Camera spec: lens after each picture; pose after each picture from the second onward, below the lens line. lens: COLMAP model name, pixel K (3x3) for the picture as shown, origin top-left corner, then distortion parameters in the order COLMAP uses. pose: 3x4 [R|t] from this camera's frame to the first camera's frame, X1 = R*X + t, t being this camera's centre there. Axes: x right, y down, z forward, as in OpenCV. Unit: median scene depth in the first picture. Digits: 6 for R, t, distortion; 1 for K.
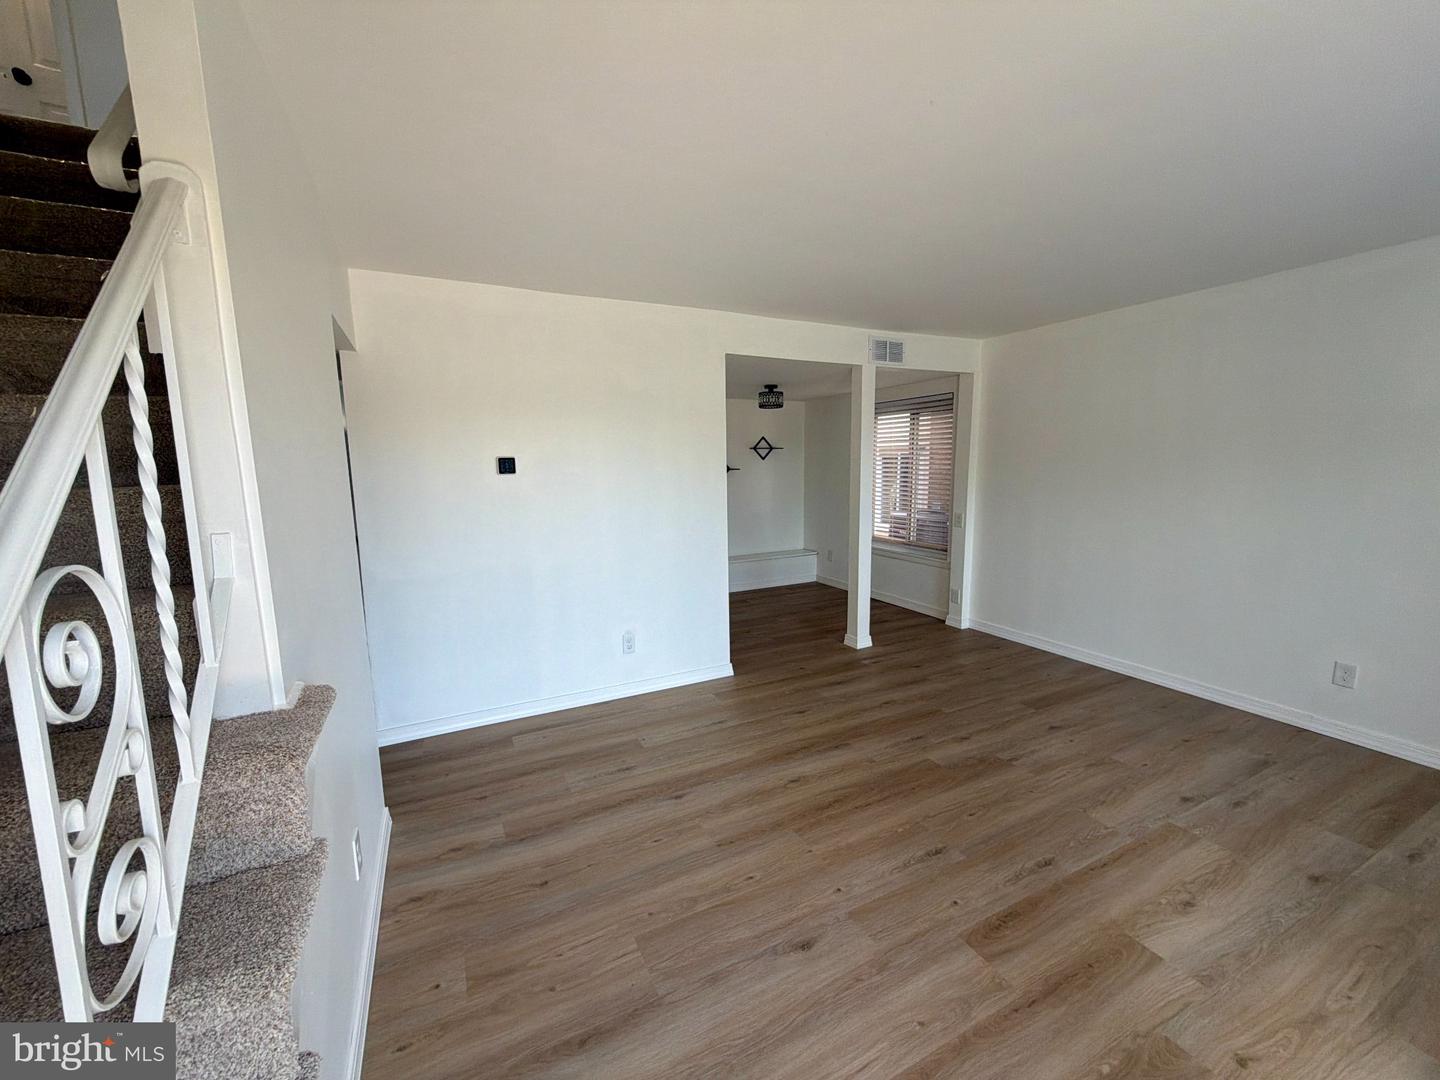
lens RADIAL K [[571.8, 0, 718.5], [0, 571.8, 541.3], [0, 0, 1]] dist [-0.000882, 0.000658]
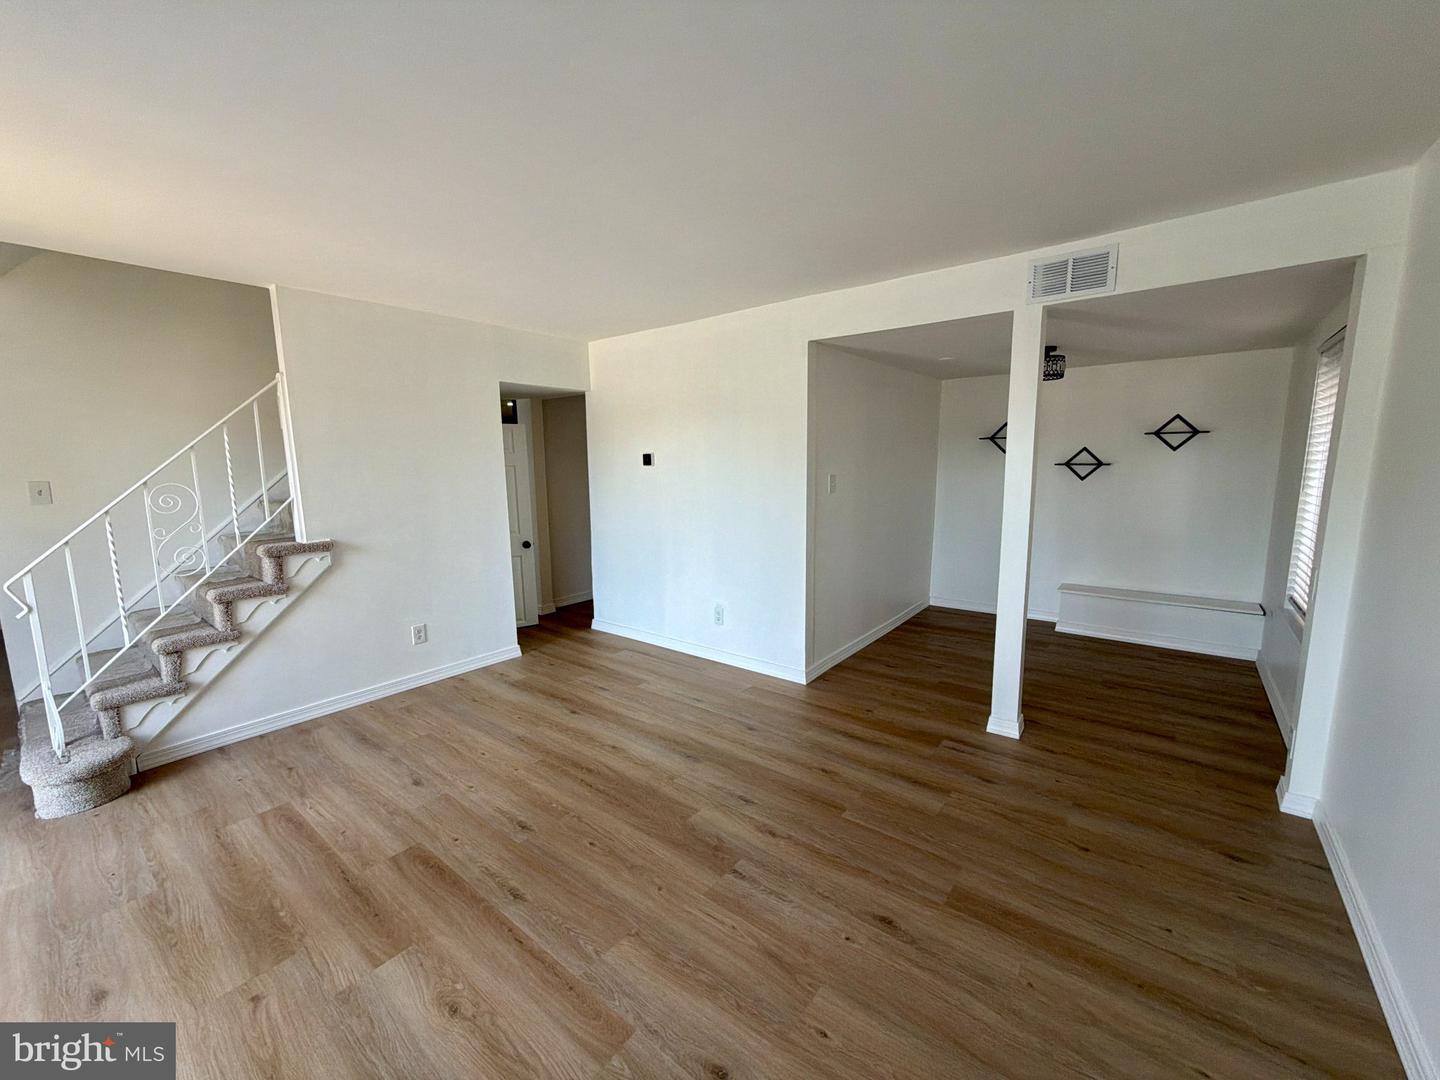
lens RADIAL K [[571.8, 0, 718.5], [0, 571.8, 541.3], [0, 0, 1]] dist [-0.000882, 0.000658]
pose [[0.423507, 0.138085, -0.895307, 1.053271], [-0.118541, 0.988264, 0.096349, -0.098219], [0.898104, 0.065326, 0.434905, 0.610936]]
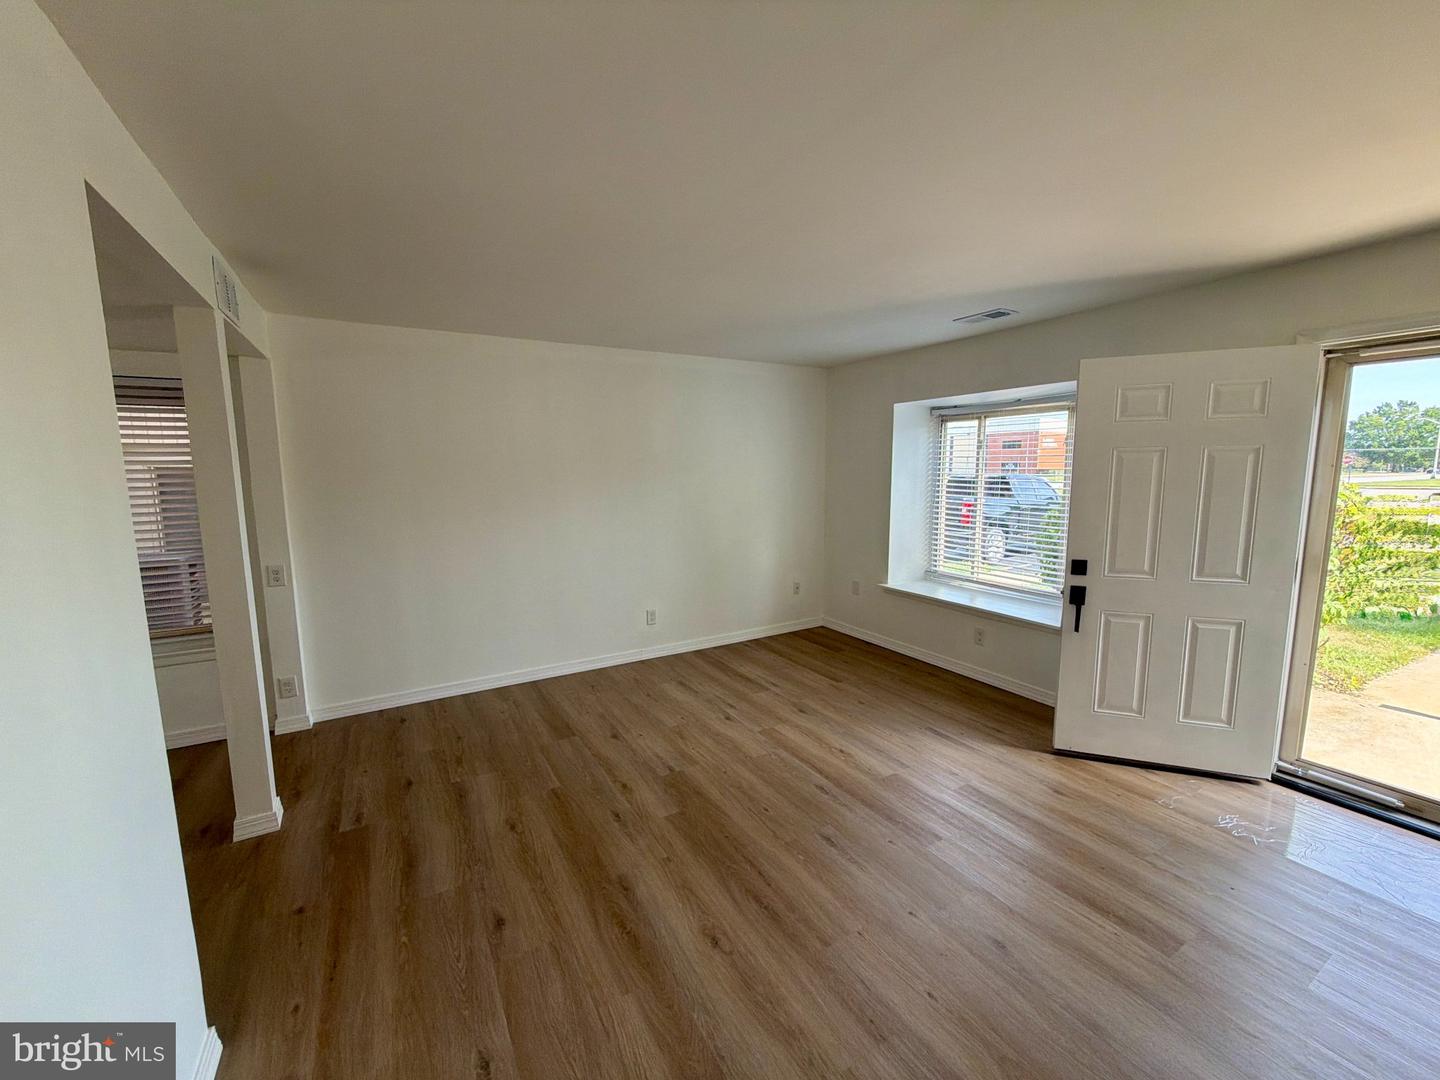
lens RADIAL K [[571.8, 0, 718.5], [0, 571.8, 541.3], [0, 0, 1]] dist [-0.000882, 0.000658]
pose [[-0.065309, -0.109804, 0.991805, -0.463464], [0.150769, 0.981431, 0.118583, -0.132053], [-0.986409, 0.157278, -0.047541, 0.864321]]
